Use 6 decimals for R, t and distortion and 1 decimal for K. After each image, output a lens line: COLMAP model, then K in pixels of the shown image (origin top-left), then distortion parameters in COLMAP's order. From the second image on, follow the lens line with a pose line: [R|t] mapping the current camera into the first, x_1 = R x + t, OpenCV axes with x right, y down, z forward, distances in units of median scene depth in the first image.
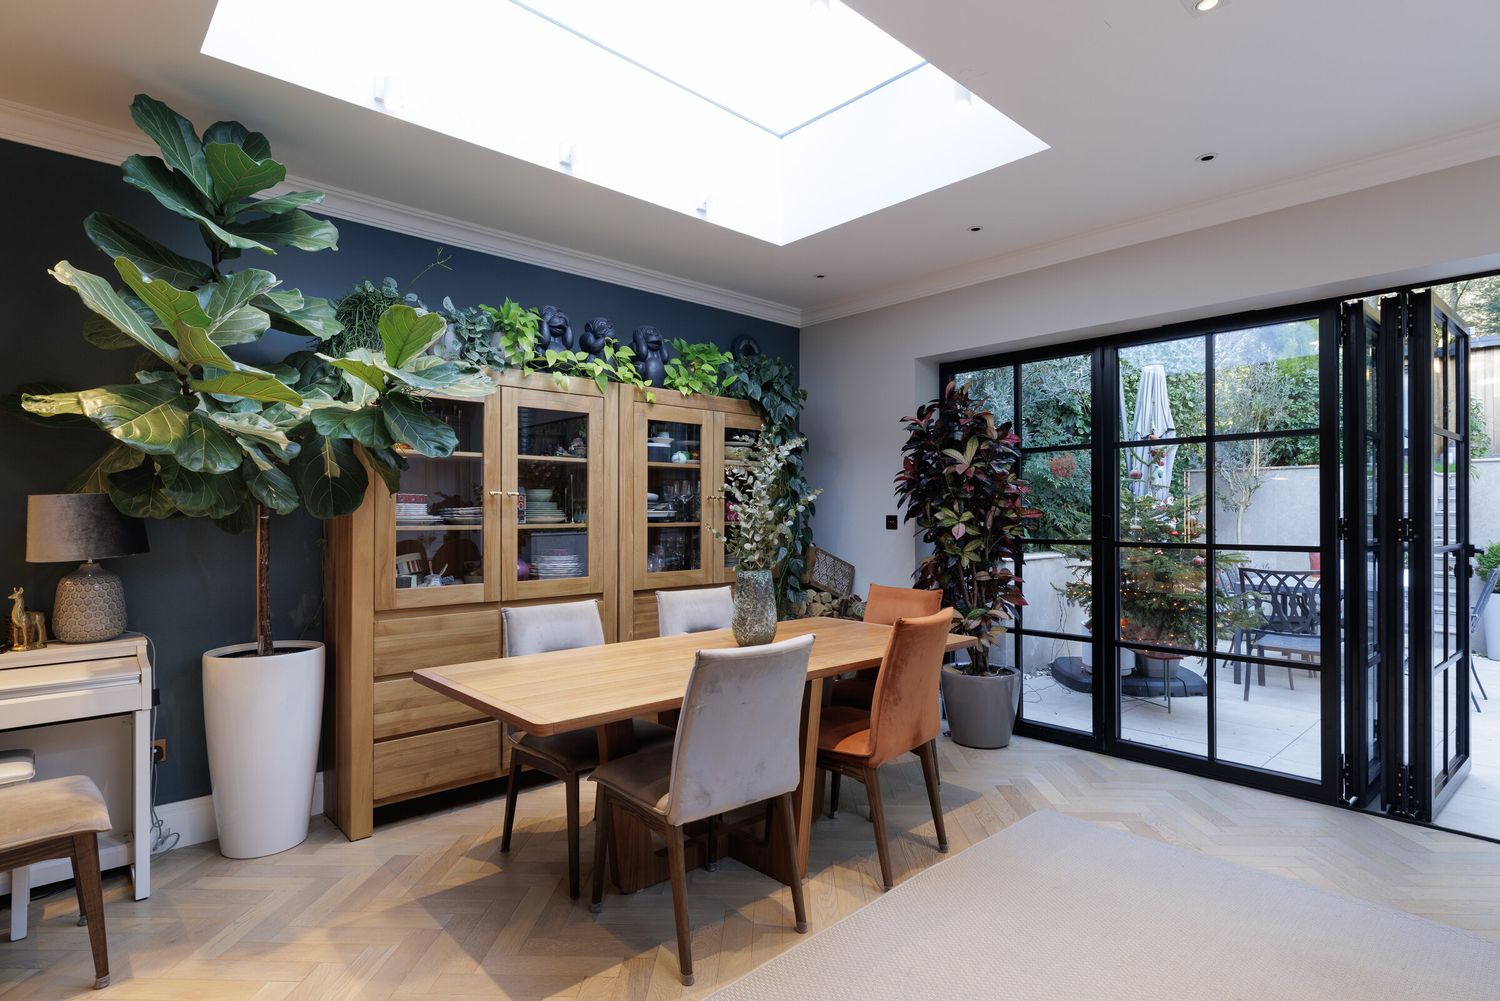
lens RADIAL K [[777.0, 0, 747.1], [0, 777.0, 511.1], [0, 0, 1]] dist [0.003564, -0.001780]
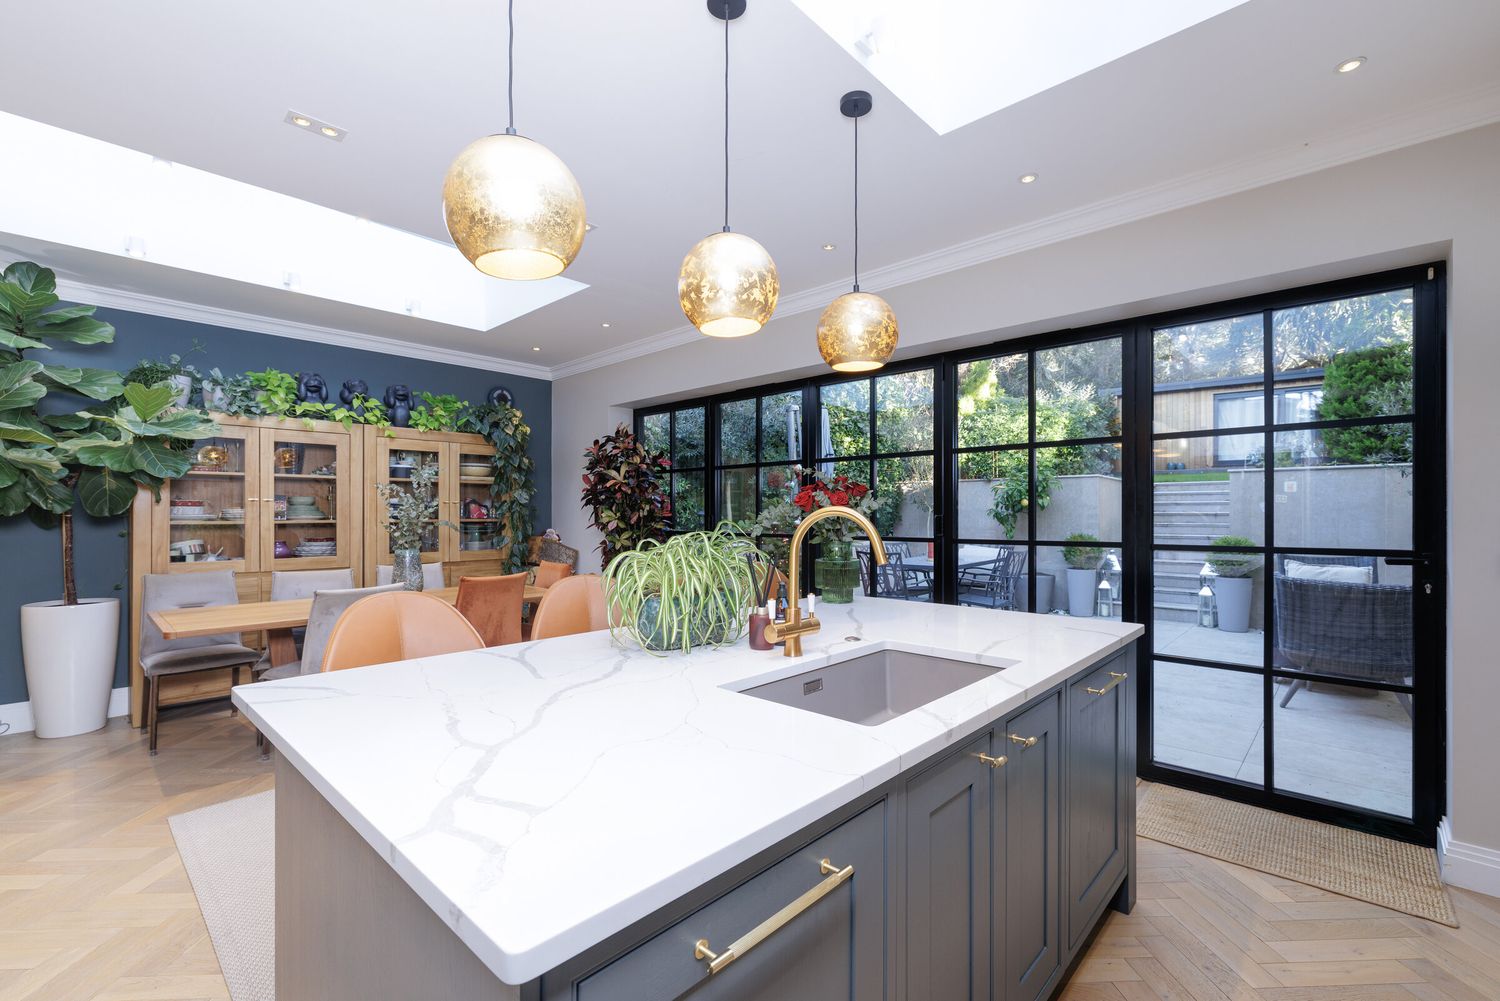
lens RADIAL K [[655.6, 0, 746.0], [0, 655.6, 513.7], [0, 0, 1]] dist [0.001961, 0.000386]
pose [[0.997348, 0.000629, 0.072775, 0.612532], [-0.000926, 0.999991, 0.004040, -0.001648], [-0.072771, -0.004097, 0.997340, -0.380680]]
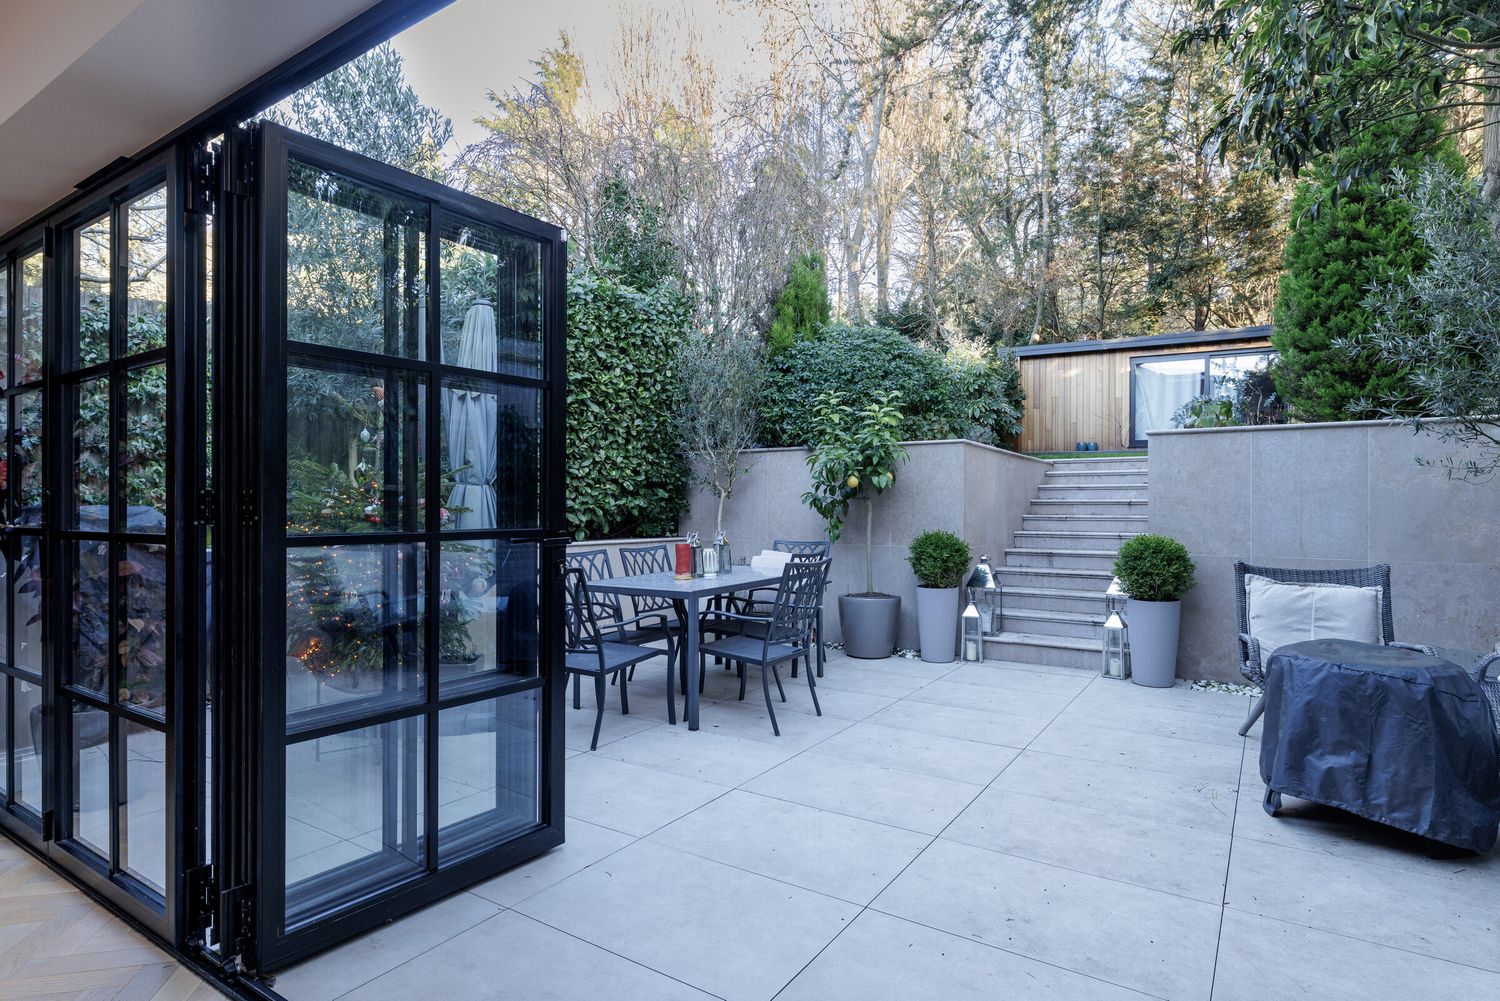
lens RADIAL K [[777.0, 0, 754.1], [0, 777.0, 516.9], [0, 0, 1]] dist [0.003564, -0.001780]
pose [[0.971367, -0.001466, 0.237578, 1.240734], [-0.001309, 0.999933, 0.011521, 0.030213], [-0.237579, -0.011502, 0.971300, 0.356744]]
